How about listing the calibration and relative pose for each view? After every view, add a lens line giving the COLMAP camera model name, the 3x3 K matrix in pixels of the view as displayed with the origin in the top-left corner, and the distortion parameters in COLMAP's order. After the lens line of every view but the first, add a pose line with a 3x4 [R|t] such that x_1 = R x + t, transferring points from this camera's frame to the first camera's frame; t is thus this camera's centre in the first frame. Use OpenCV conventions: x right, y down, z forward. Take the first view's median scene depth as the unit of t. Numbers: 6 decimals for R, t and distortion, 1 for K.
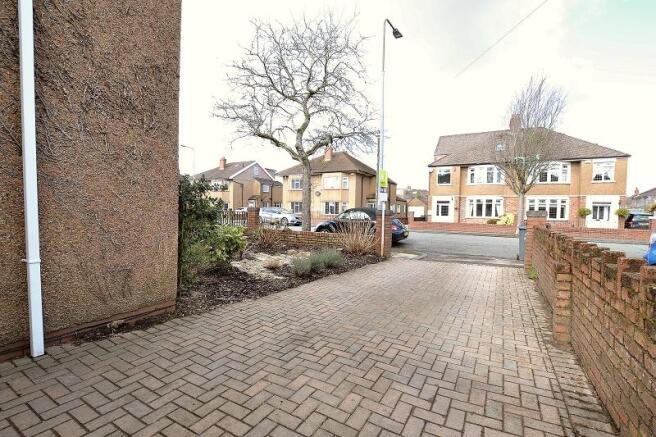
lens RADIAL K [[287.5, 0, 328.0], [0, 287.5, 218.5], [0, 0, 1]] dist [0.000259, 0.000022]
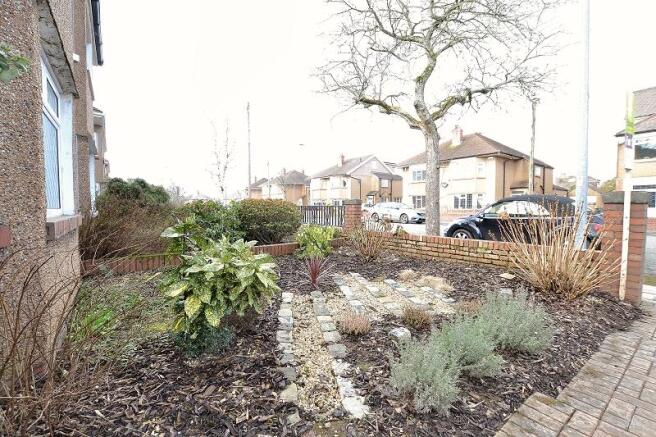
lens RADIAL K [[282.0, 0, 328.0], [0, 282.0, 218.5], [0, 0, 1]] dist [-0.049832, -0.000217]
pose [[0.911478, -0.005514, -0.411312, -0.015079], [0.010219, 0.999905, 0.009240, 0.000675], [0.411222, -0.012626, 0.911448, 0.155848]]
